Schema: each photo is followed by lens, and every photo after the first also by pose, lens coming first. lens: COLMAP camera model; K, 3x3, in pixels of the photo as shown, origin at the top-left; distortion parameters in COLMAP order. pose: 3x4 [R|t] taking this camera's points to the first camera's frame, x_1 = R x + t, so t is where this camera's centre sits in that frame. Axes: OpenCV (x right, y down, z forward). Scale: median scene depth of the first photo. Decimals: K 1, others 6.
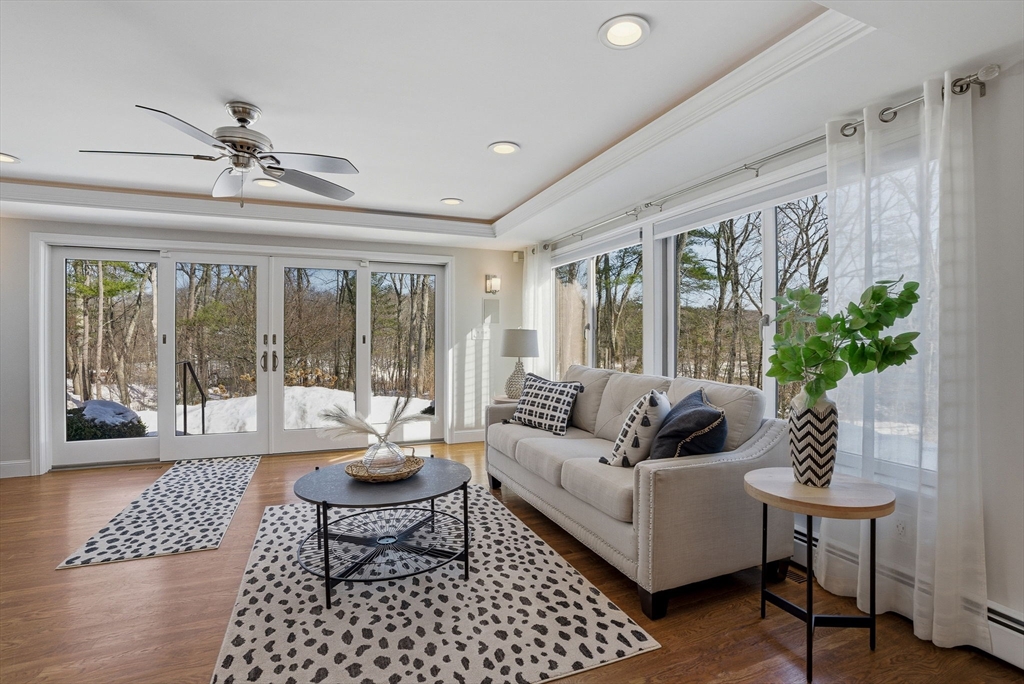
lens RADIAL K [[484.8, 0, 512.0], [0, 484.8, 342.0], [0, 0, 1]] dist [-0.070882, 0.026153]
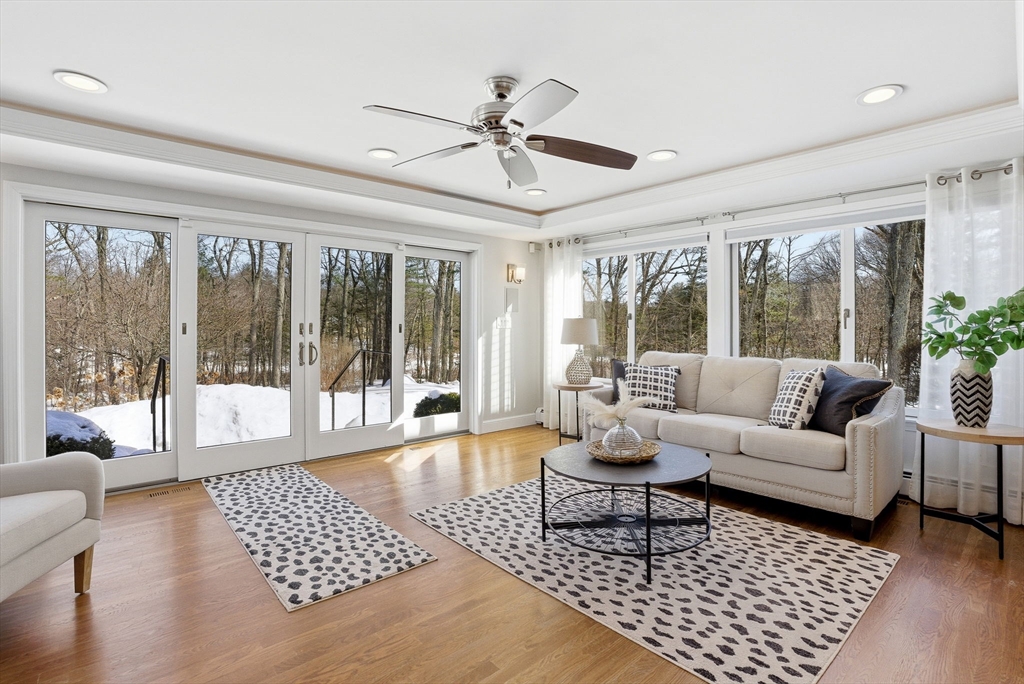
lens RADIAL K [[493.2, 0, 515.3], [0, 493.2, 329.4], [0, 0, 1]] dist [-0.073156, 0.028911]
pose [[0.941666, -0.002849, 0.336538, -0.733274], [0.003849, 0.999990, -0.002306, -0.000683], [-0.336528, 0.003466, 0.941667, 0.061013]]
